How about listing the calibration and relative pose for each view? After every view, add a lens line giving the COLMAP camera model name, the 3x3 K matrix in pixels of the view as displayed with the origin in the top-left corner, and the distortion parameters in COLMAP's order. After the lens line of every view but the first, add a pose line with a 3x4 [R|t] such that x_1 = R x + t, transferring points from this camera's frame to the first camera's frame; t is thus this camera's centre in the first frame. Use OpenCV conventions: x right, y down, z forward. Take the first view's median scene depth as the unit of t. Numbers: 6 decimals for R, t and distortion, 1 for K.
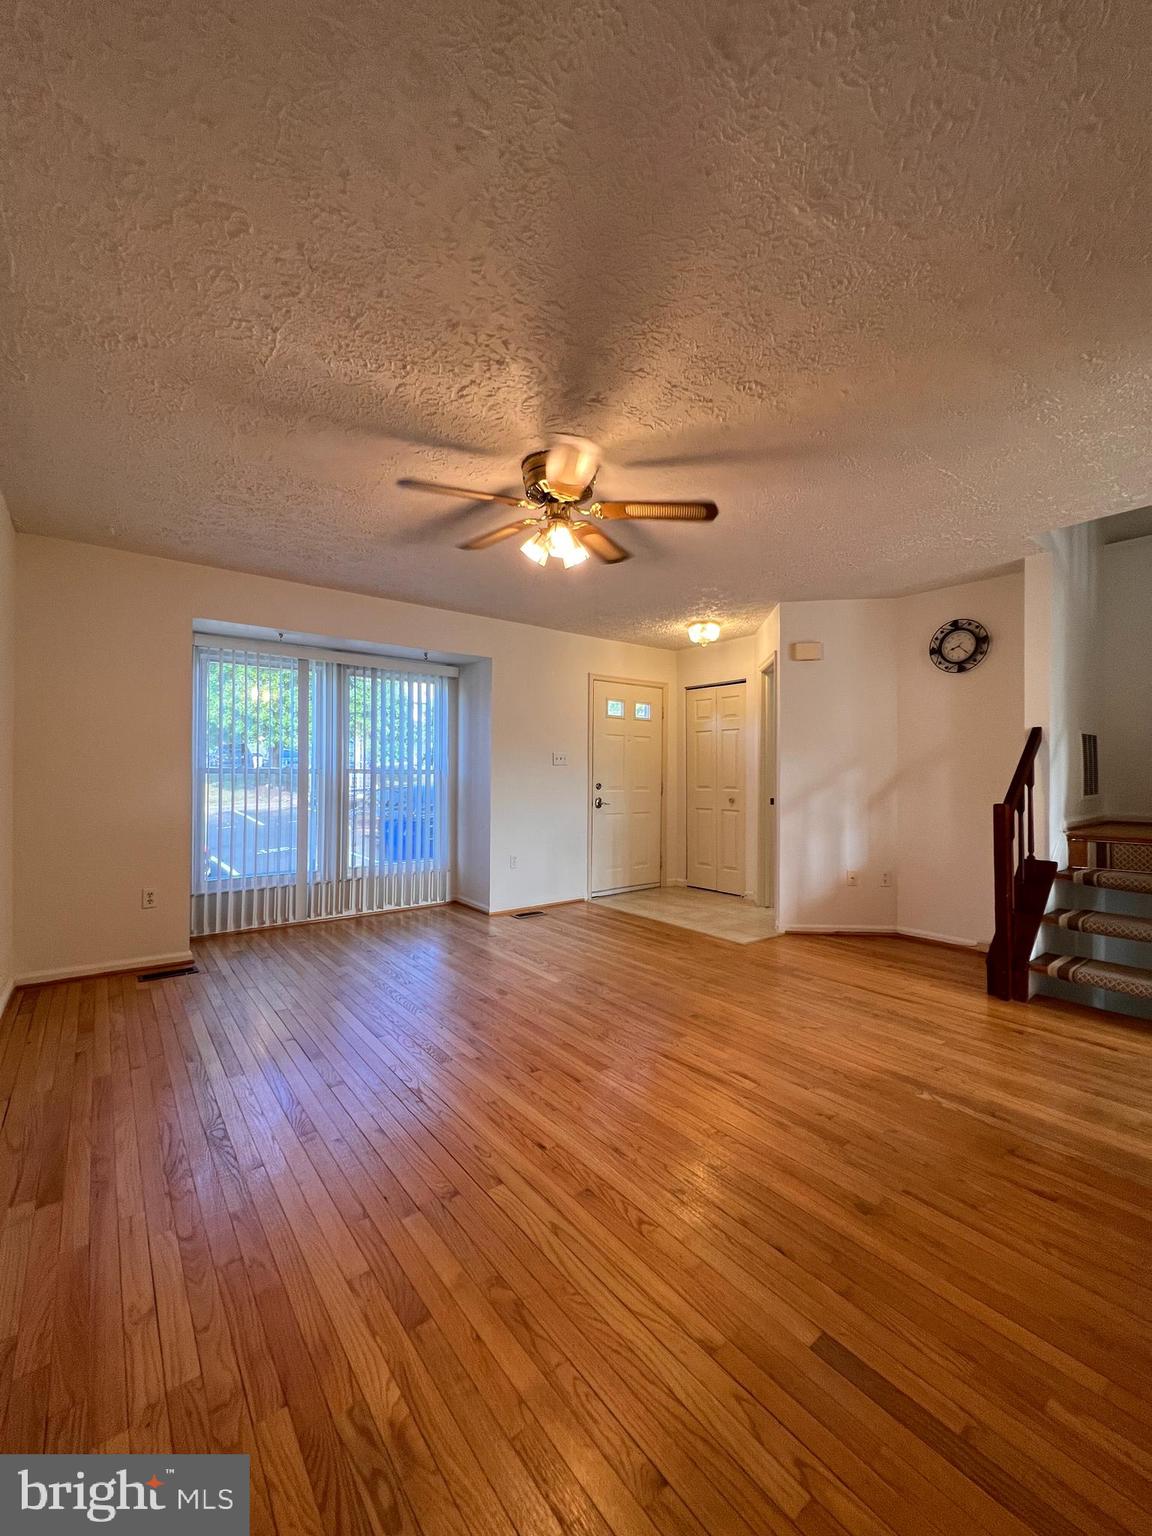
lens RADIAL K [[614.3, 0, 578.3], [0, 614.3, 769.2], [0, 0, 1]] dist [-0.003212, 0.000922]
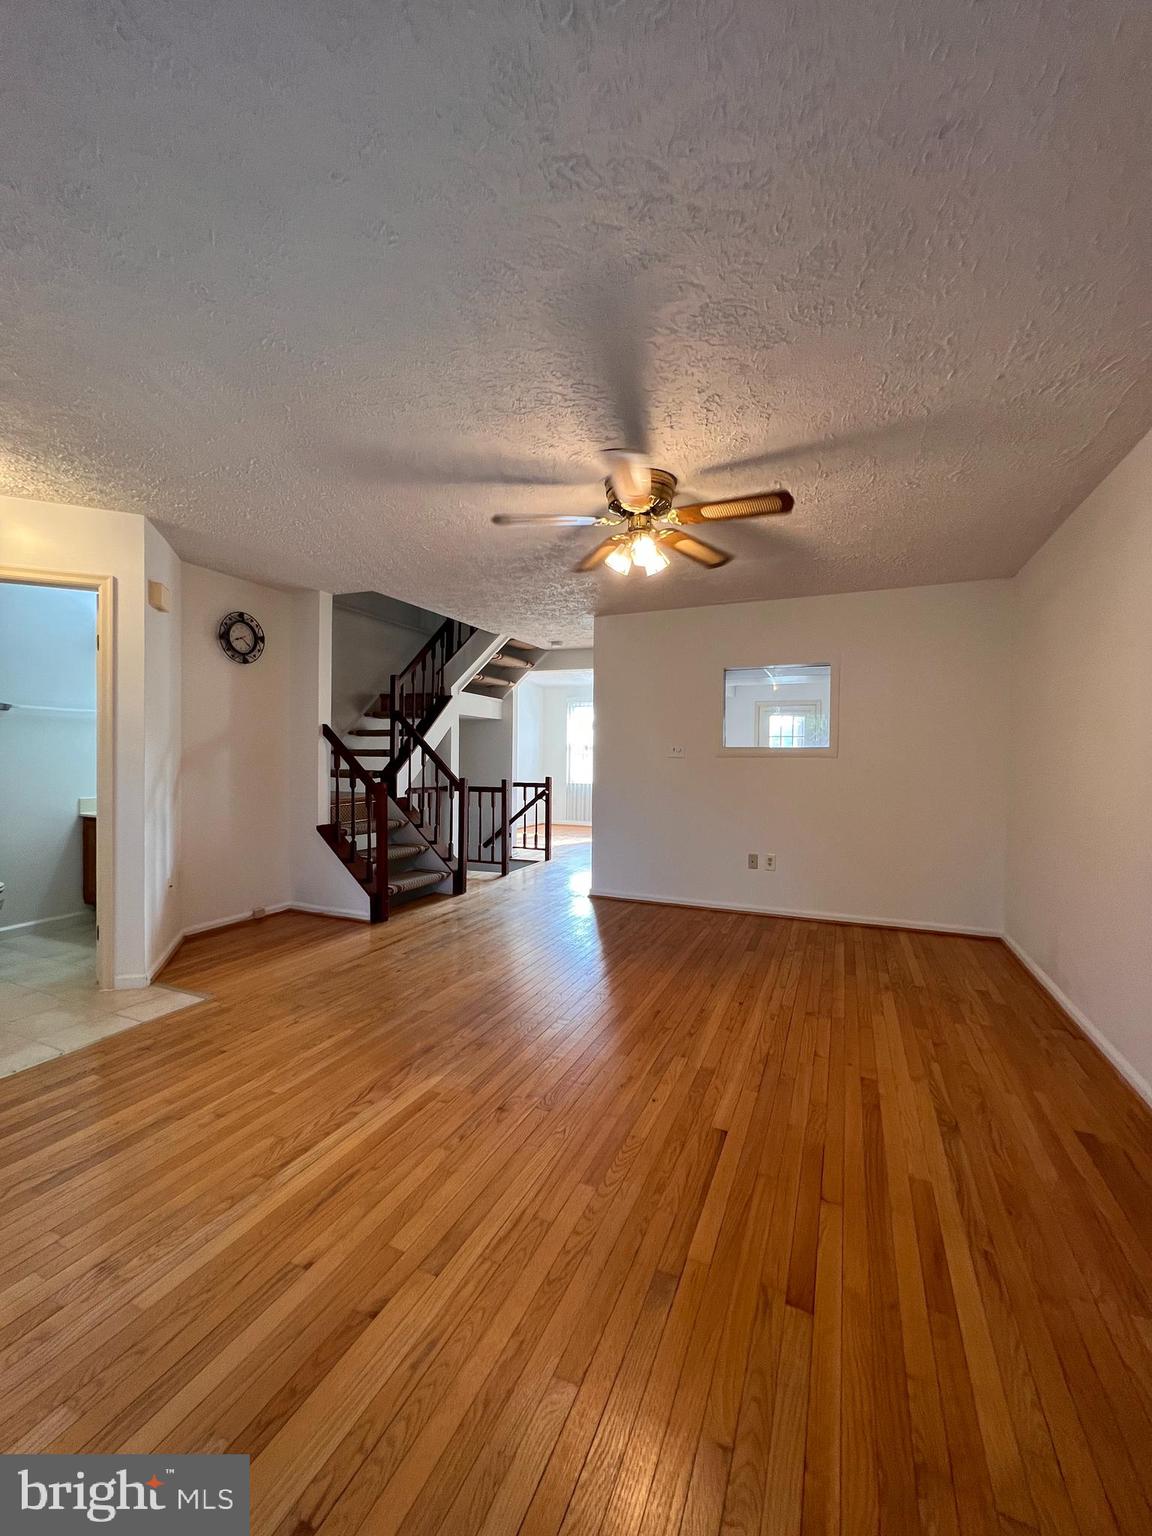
lens RADIAL K [[614.3, 0, 579.0], [0, 614.3, 760.4], [0, 0, 1]] dist [-0.003212, 0.000922]
pose [[-0.476351, -0.014178, 0.879141, -0.644622], [-0.018177, 0.999815, 0.006276, -0.008527], [-0.879067, -0.012991, -0.476521, 1.102331]]
